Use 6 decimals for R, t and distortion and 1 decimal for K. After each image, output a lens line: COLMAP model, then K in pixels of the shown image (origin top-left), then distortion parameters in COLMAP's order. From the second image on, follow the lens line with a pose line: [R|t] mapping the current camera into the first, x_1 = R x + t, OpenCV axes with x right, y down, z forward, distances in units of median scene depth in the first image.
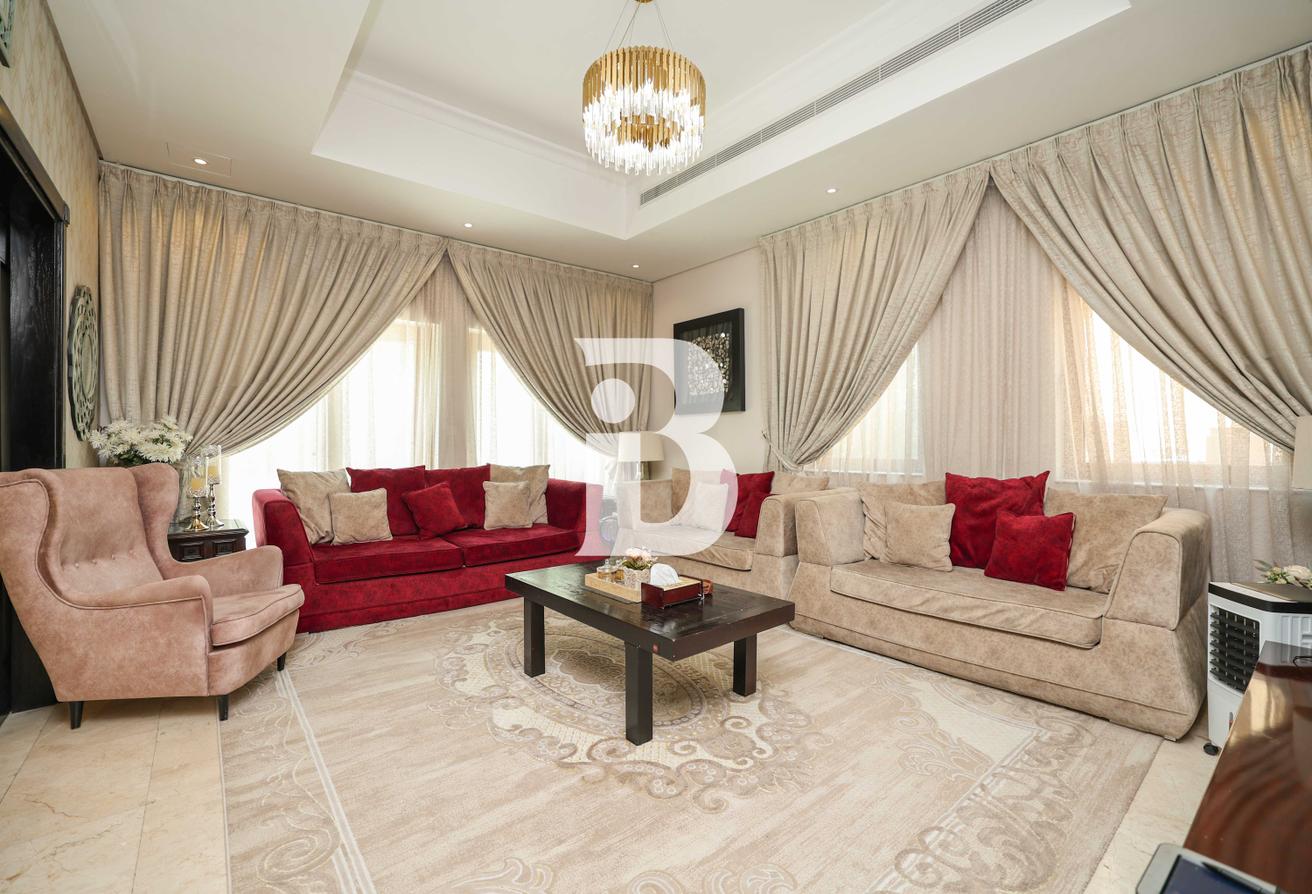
lens RADIAL K [[577.6, 0, 653.7], [0, 577.6, 445.3], [0, 0, 1]] dist [-0.020105, 0.002503]
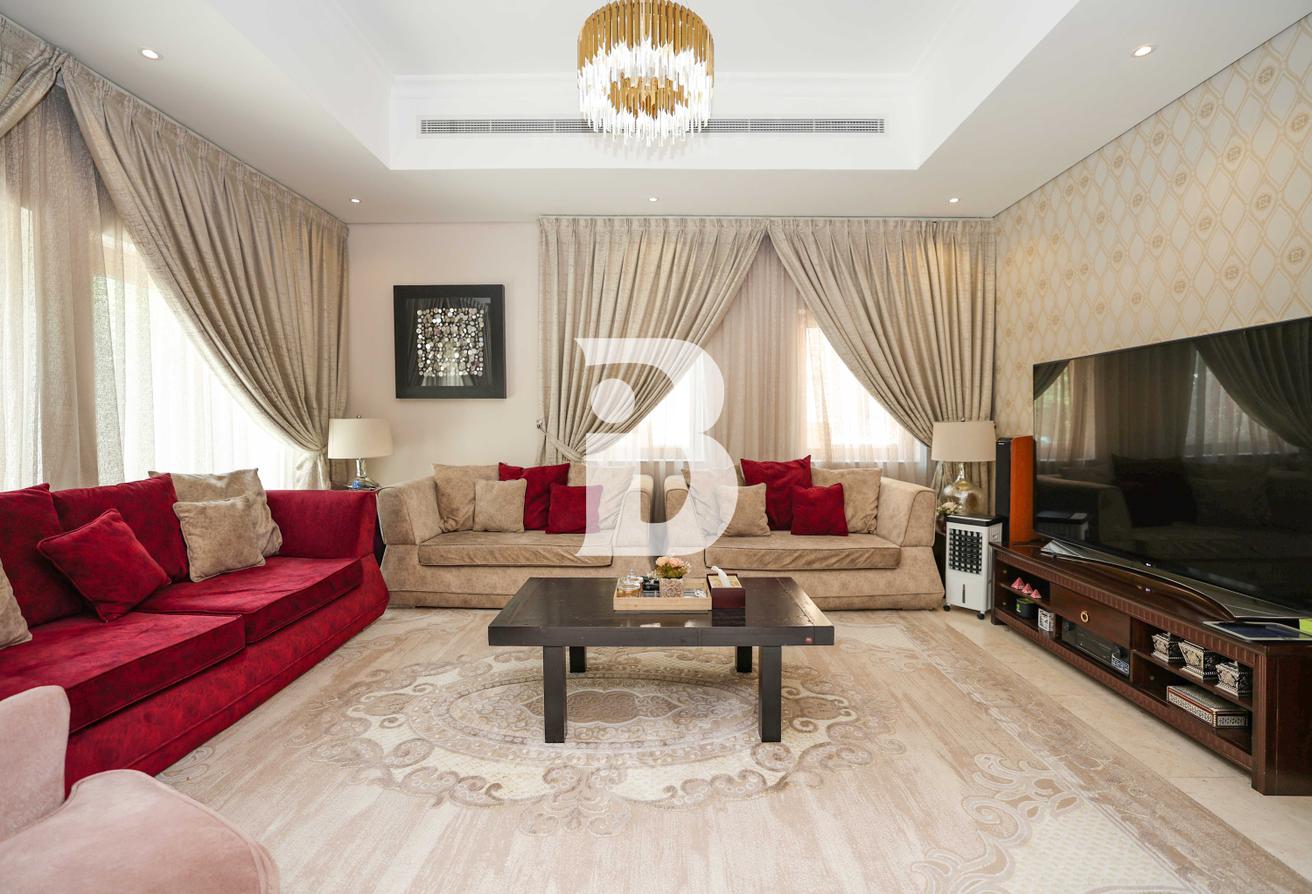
lens RADIAL K [[577.6, 0, 679.8], [0, 577.6, 441.0], [0, 0, 1]] dist [-0.020105, 0.002503]
pose [[0.633890, -0.017129, 0.773234, -0.581430], [-0.001453, 0.999727, 0.023337, -0.021785], [-0.773422, -0.015916, 0.633692, 0.317384]]
